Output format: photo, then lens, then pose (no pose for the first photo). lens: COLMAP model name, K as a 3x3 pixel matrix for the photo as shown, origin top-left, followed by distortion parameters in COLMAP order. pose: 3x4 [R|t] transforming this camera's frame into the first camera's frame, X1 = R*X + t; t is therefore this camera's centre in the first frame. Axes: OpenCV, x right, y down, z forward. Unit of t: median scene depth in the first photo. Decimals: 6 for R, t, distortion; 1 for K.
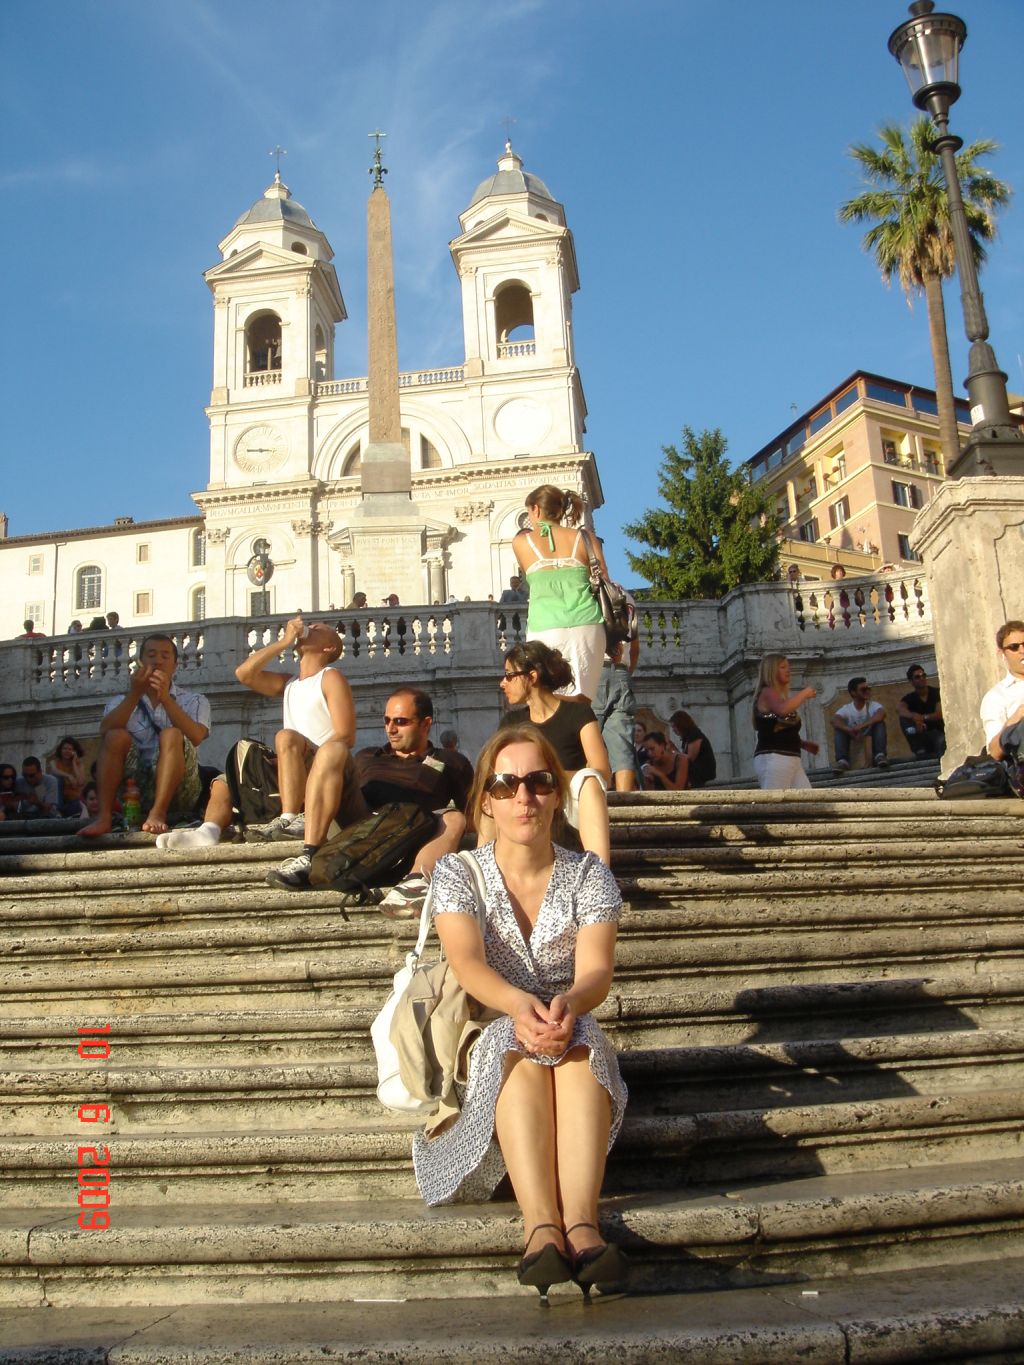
lens RADIAL K [[1526.8, 0, 512.0], [0, 1526.8, 682.5], [0, 0, 1]] dist [-0.188261, 0.169541]
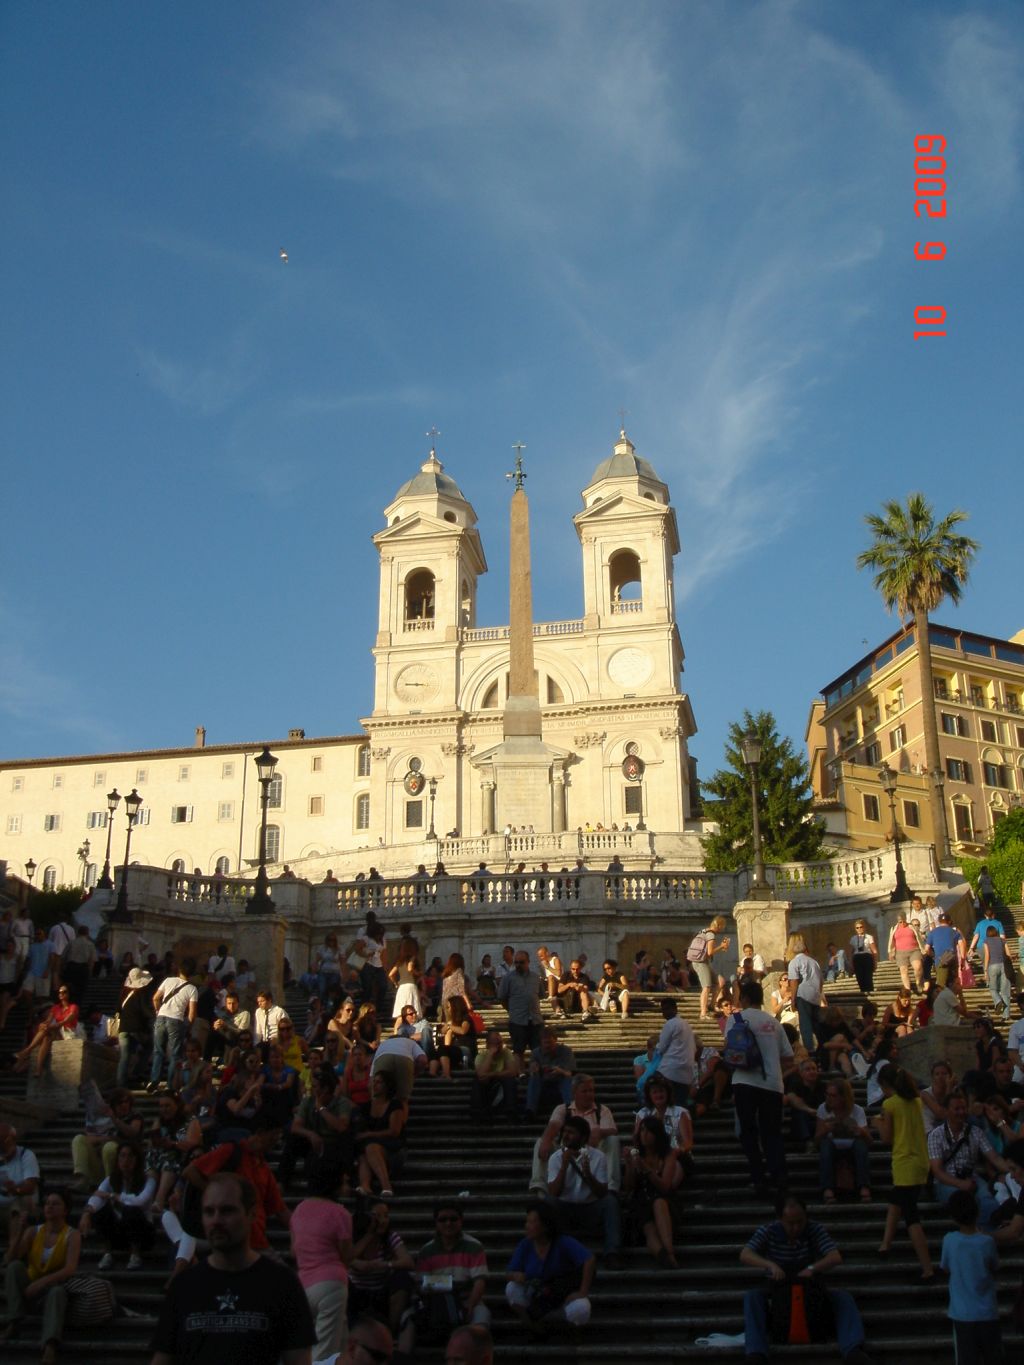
lens RADIAL K [[1526.8, 0, 512.0], [0, 1526.8, 682.5], [0, 0, 1]] dist [-0.188261, 0.169541]
pose [[0.997137, 0.017207, -0.073638, 0.002752], [-0.025229, 0.993673, -0.109441, -0.026248], [0.071289, 0.110985, 0.991262, -0.270399]]
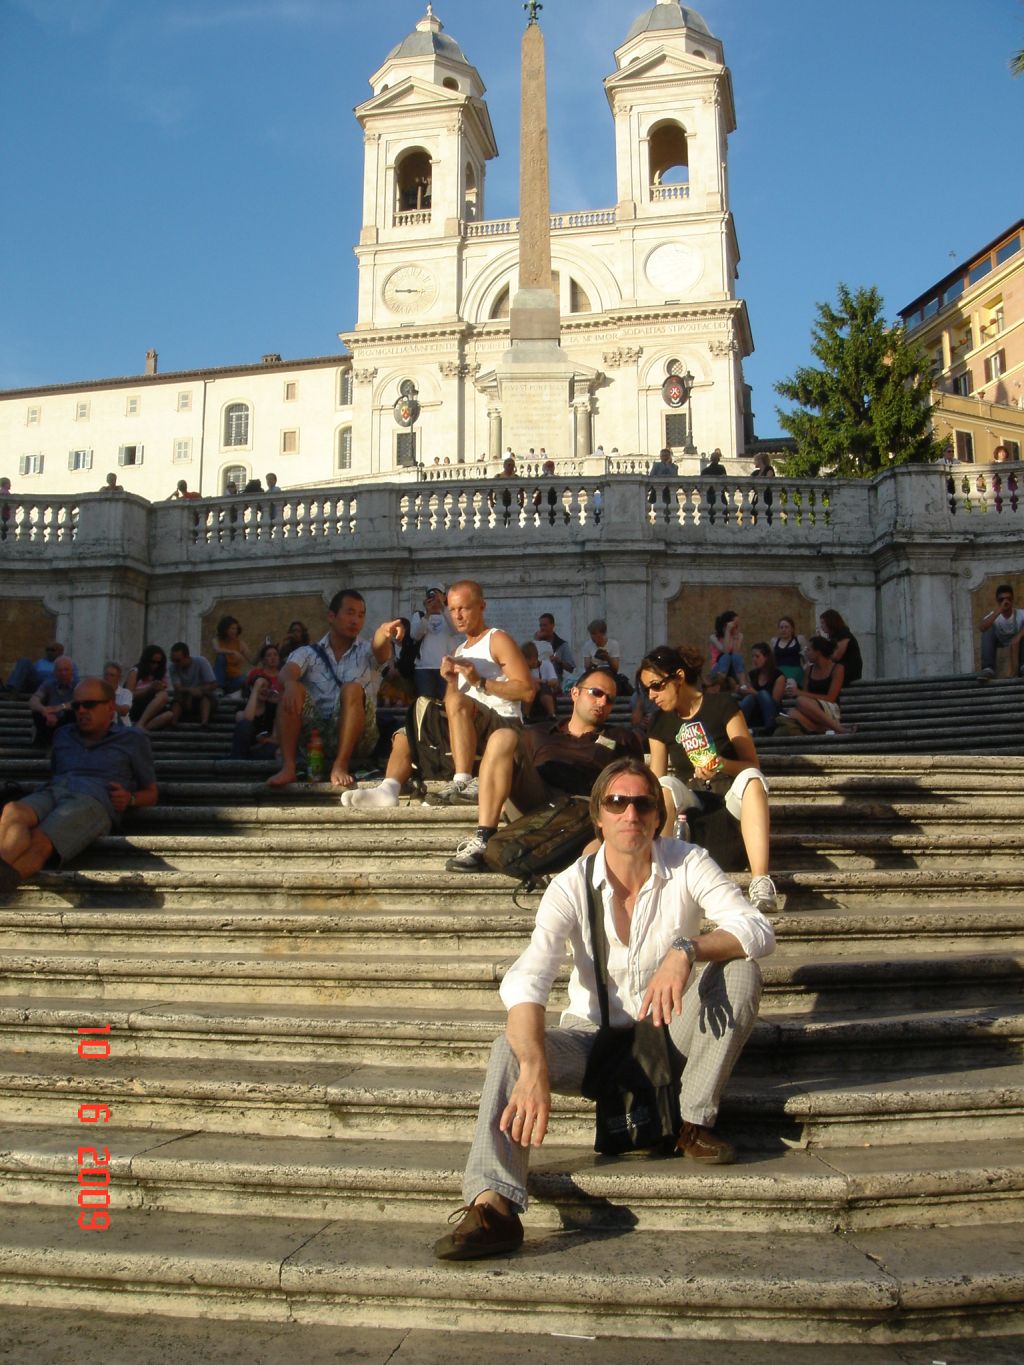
lens RADIAL K [[1526.8, 0, 512.0], [0, 1526.8, 682.5], [0, 0, 1]] dist [-0.188261, 0.169541]
pose [[0.995424, 0.035643, -0.088659, -0.001862], [-0.025886, 0.993720, 0.108858, -0.008444], [0.091982, -0.106065, 0.990096, -0.004552]]
